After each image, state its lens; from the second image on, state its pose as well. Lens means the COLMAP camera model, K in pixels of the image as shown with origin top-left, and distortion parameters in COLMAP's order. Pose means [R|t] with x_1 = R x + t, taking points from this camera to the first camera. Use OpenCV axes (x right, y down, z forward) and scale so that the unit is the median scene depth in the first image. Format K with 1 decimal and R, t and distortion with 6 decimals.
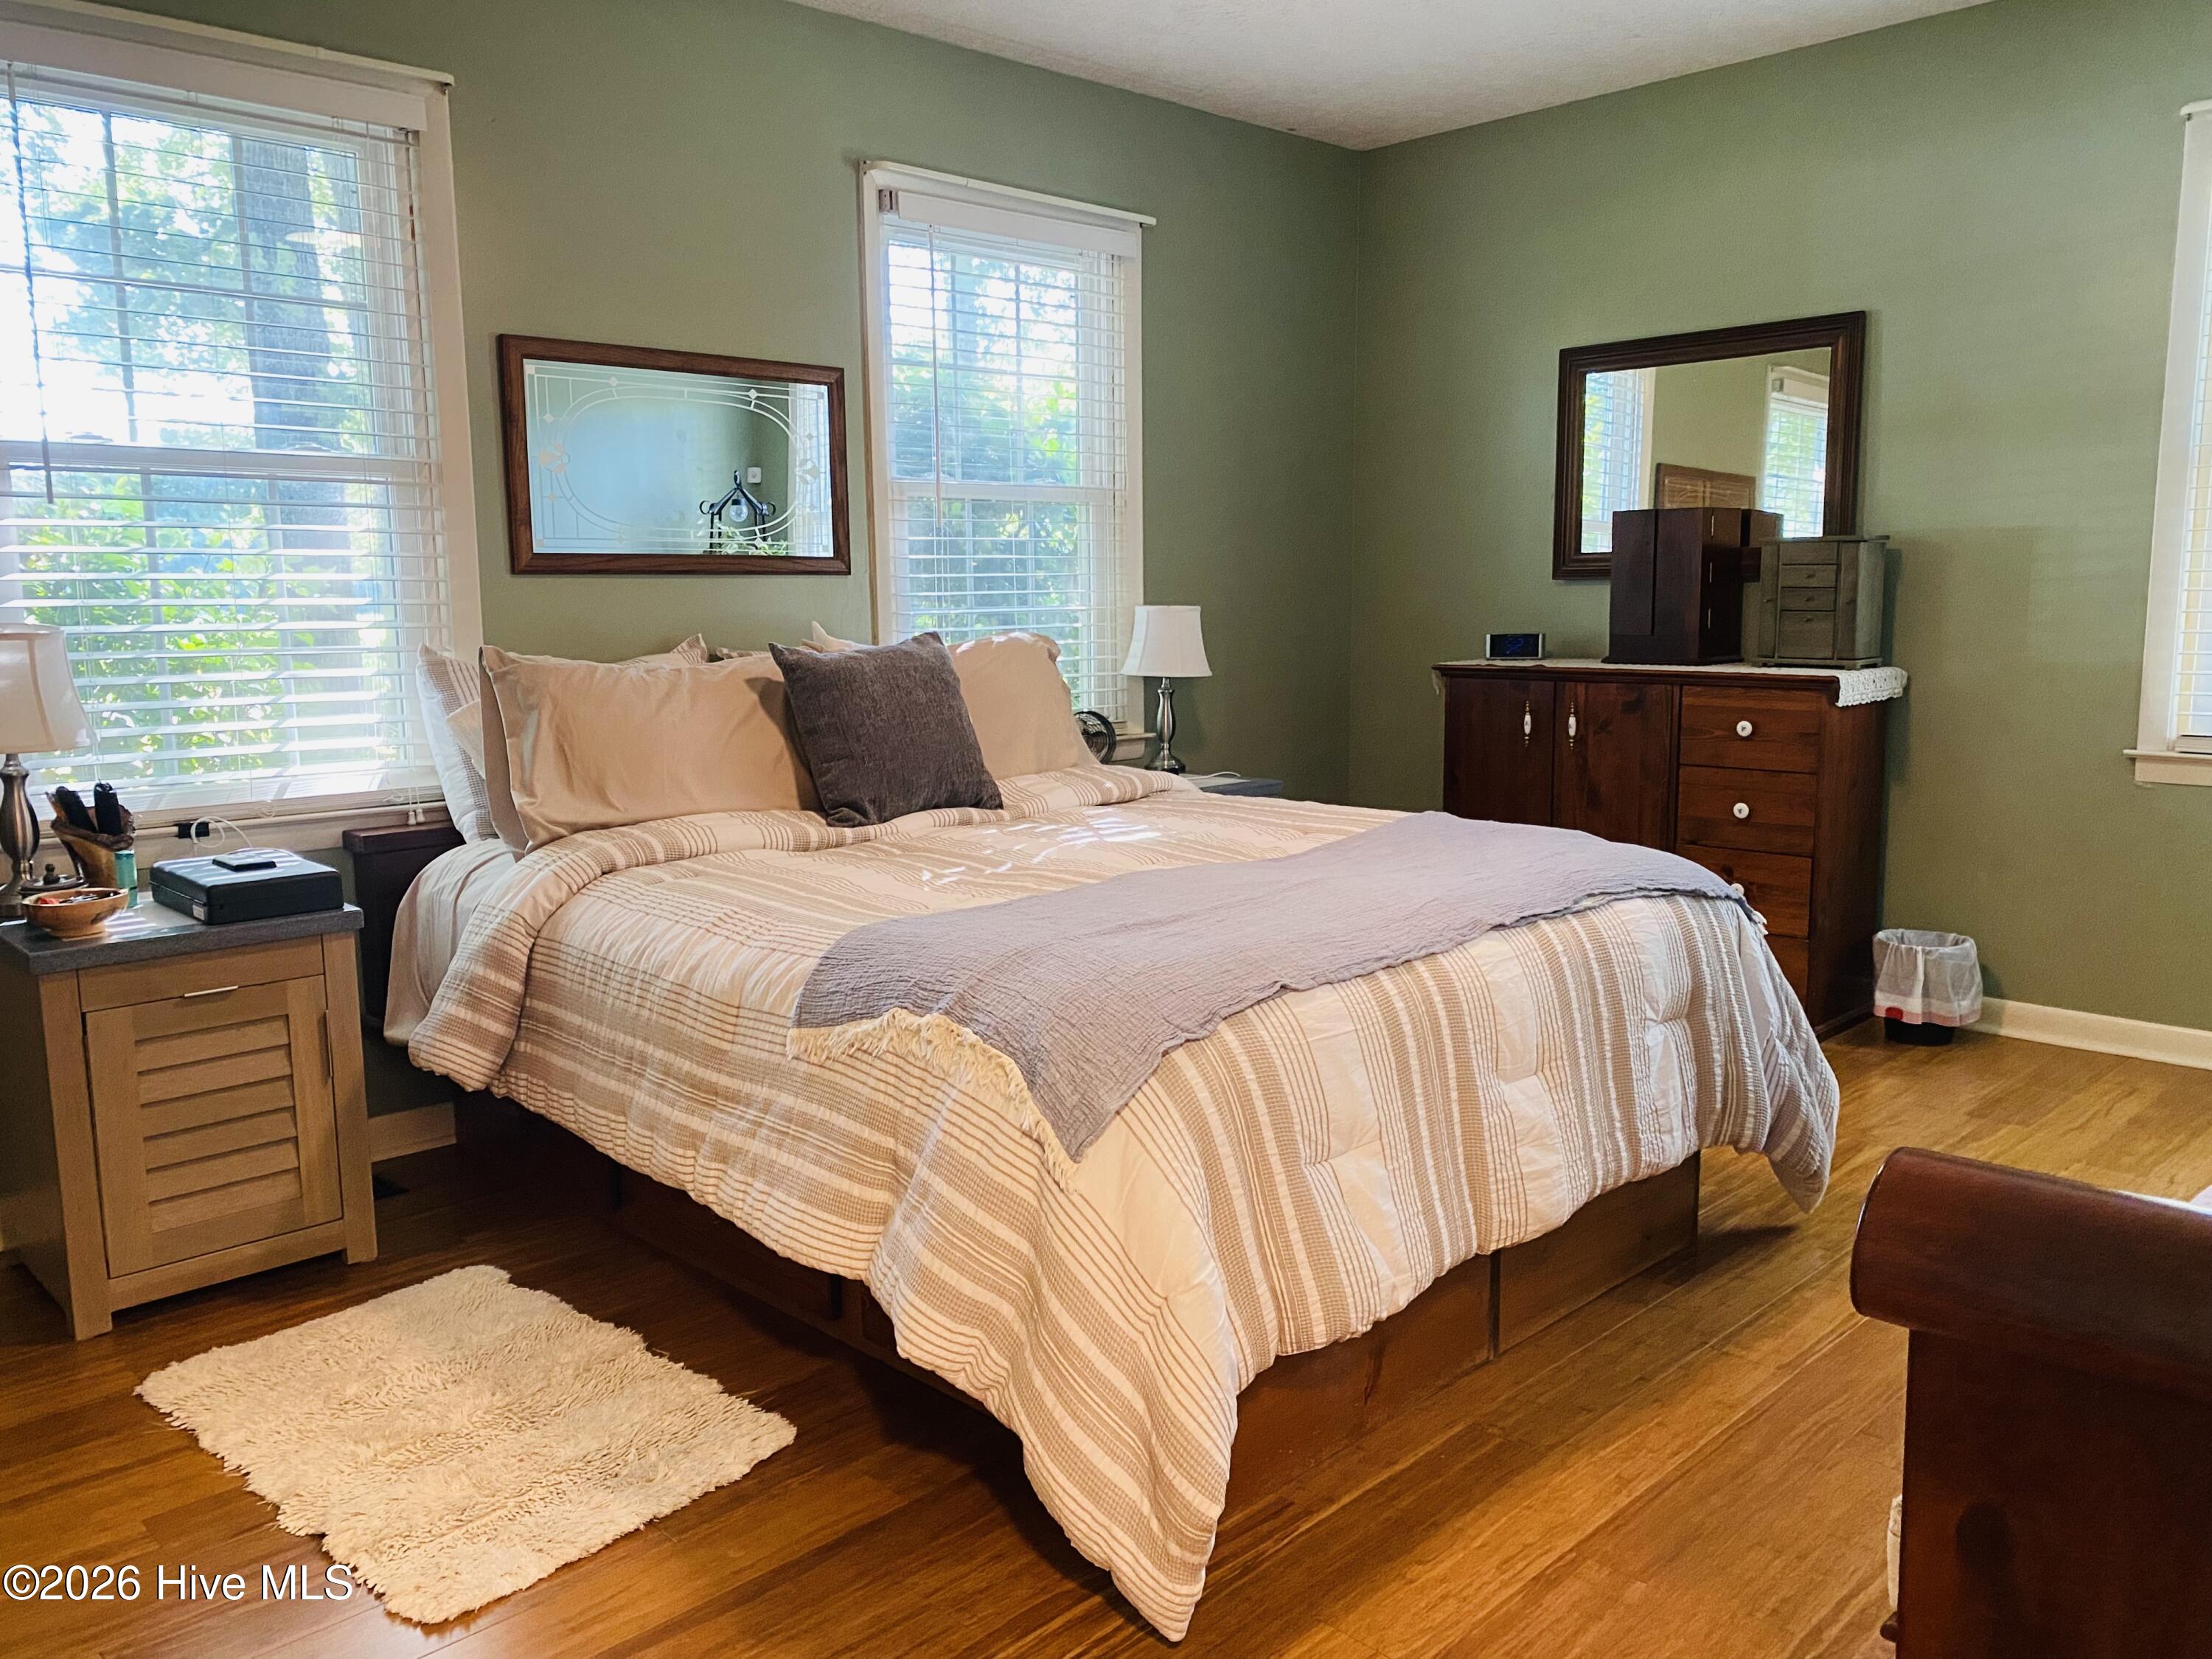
lens RADIAL K [[1688.8, 0, 1101.5], [0, 1688.8, 822.6], [0, 0, 1]] dist [0.040701, -0.043731]
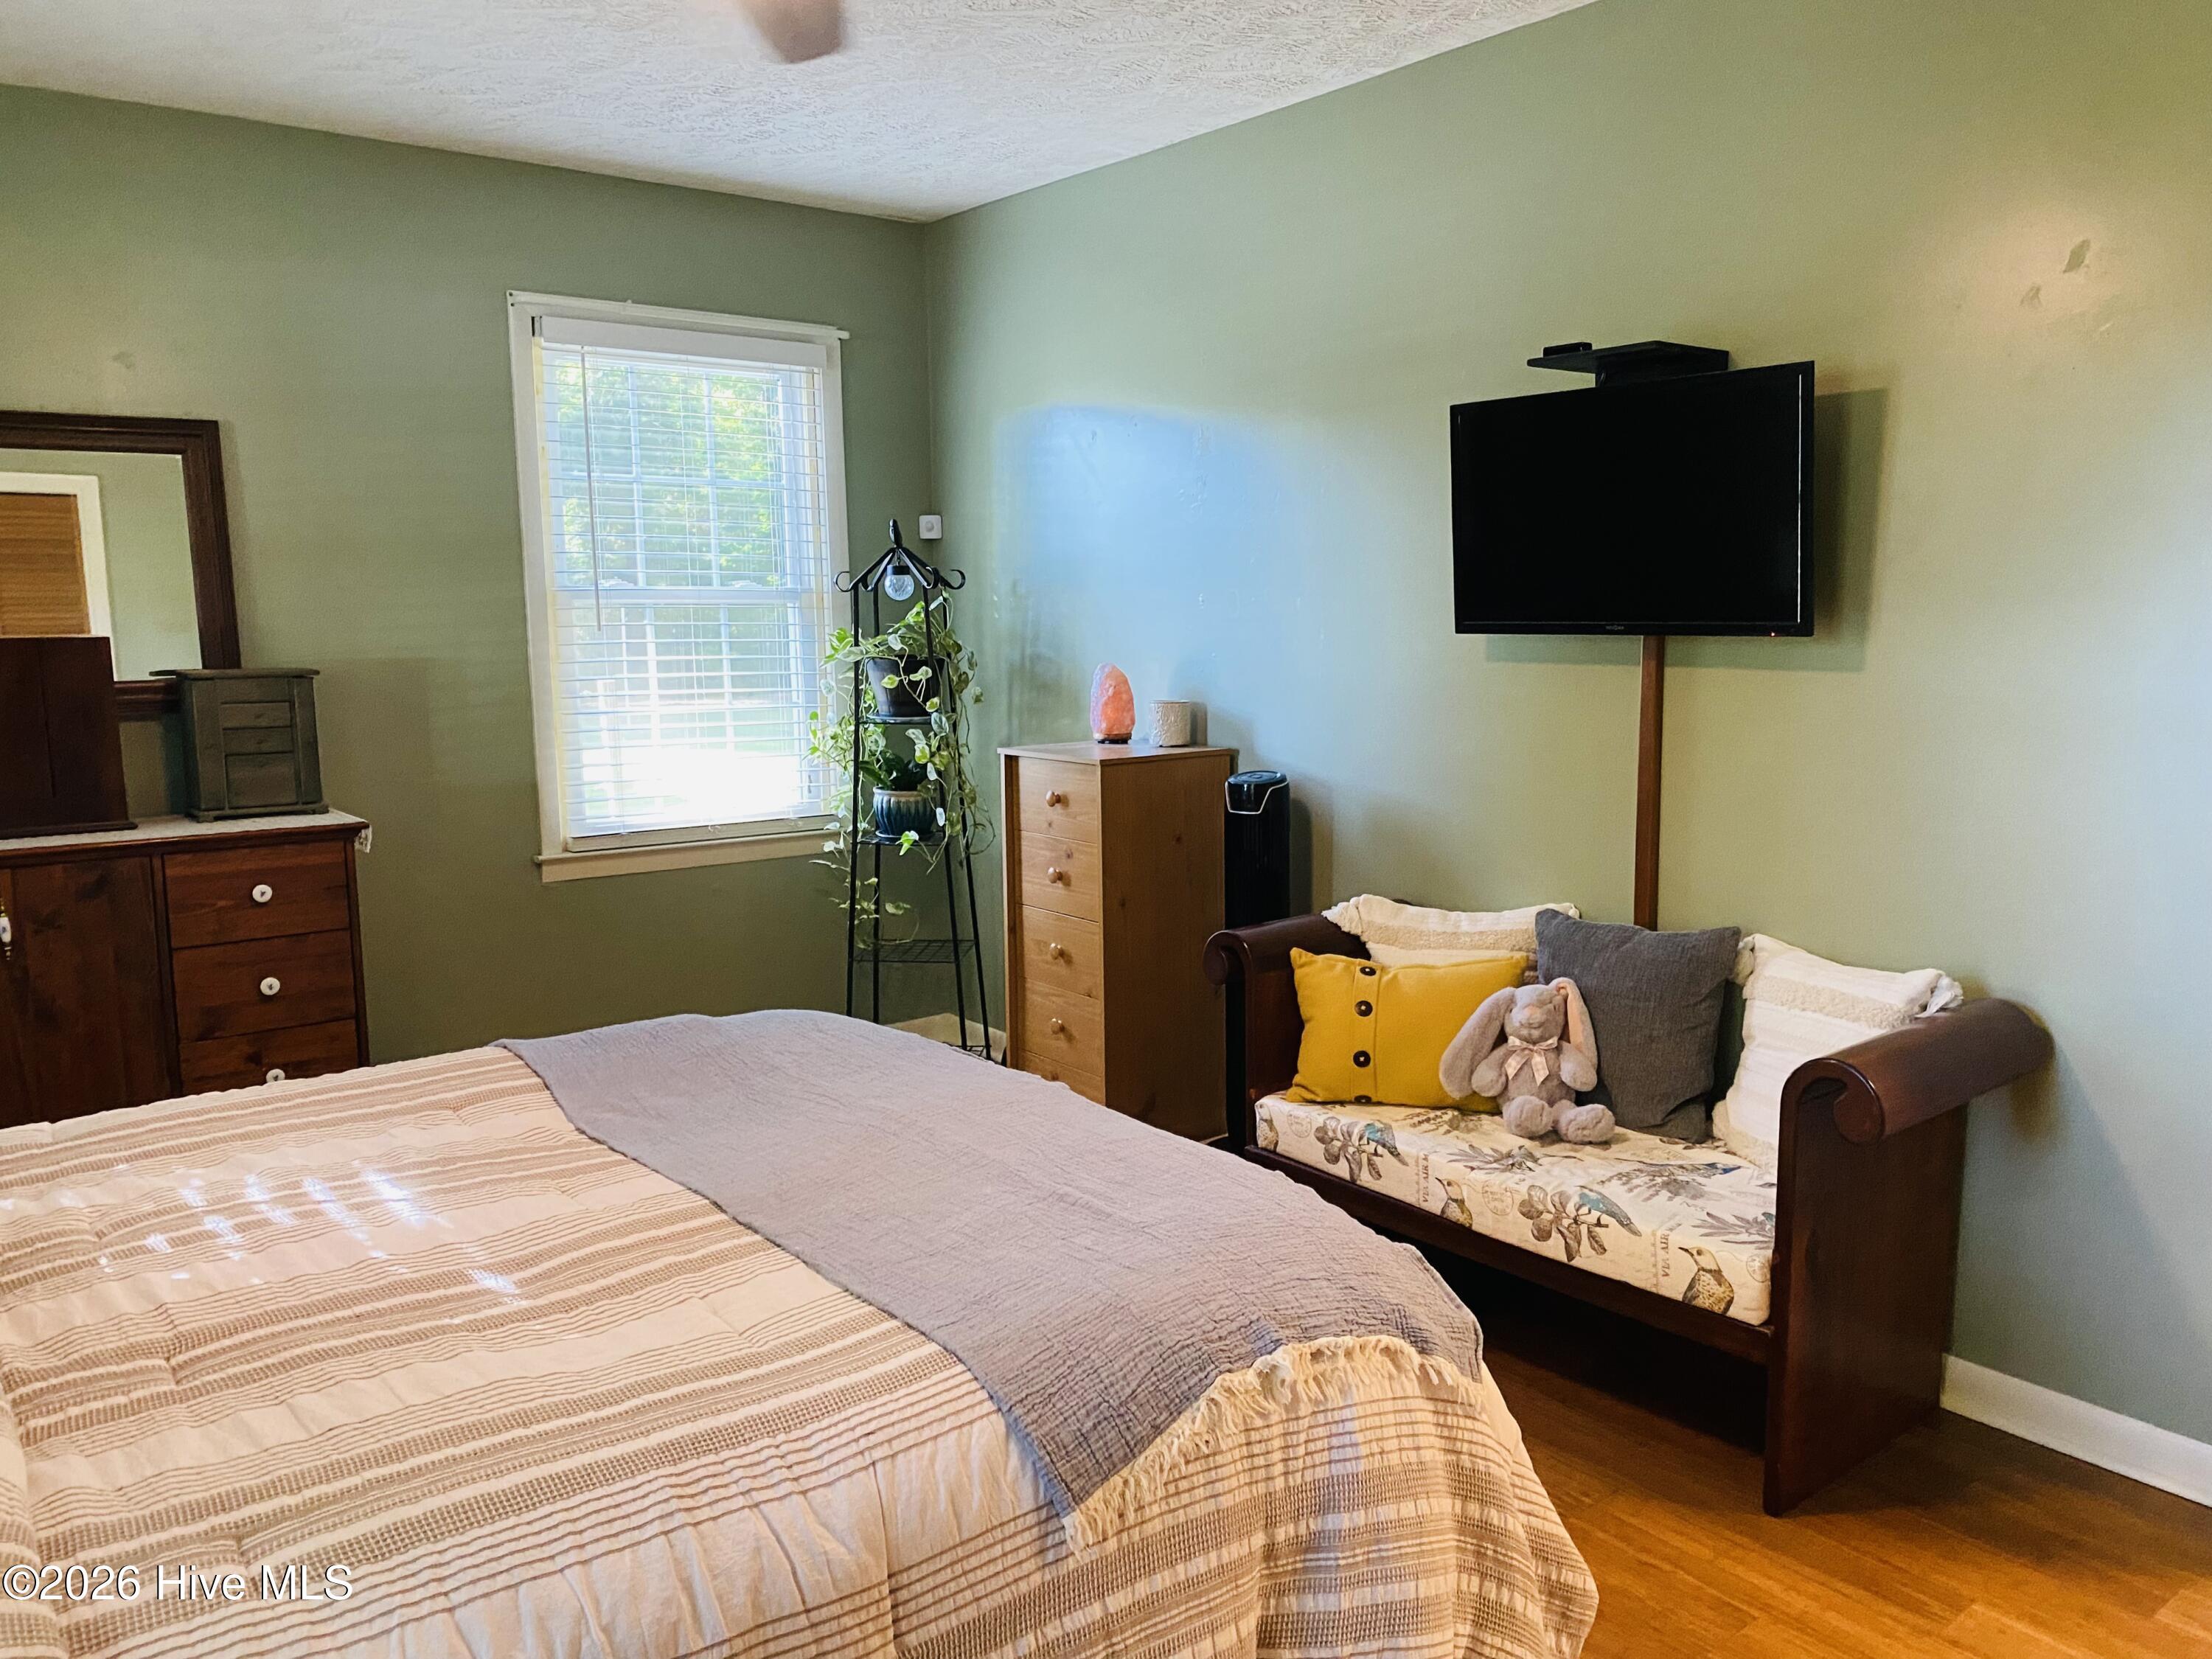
lens RADIAL K [[1688.8, 0, 1104.6], [0, 1688.8, 837.1], [0, 0, 1]] dist [0.040701, -0.043731]
pose [[0.110972, -0.123689, 0.986096, -0.422273], [0.154146, 0.982359, 0.105873, -0.107812], [-0.981796, 0.140254, 0.128081, 0.456736]]
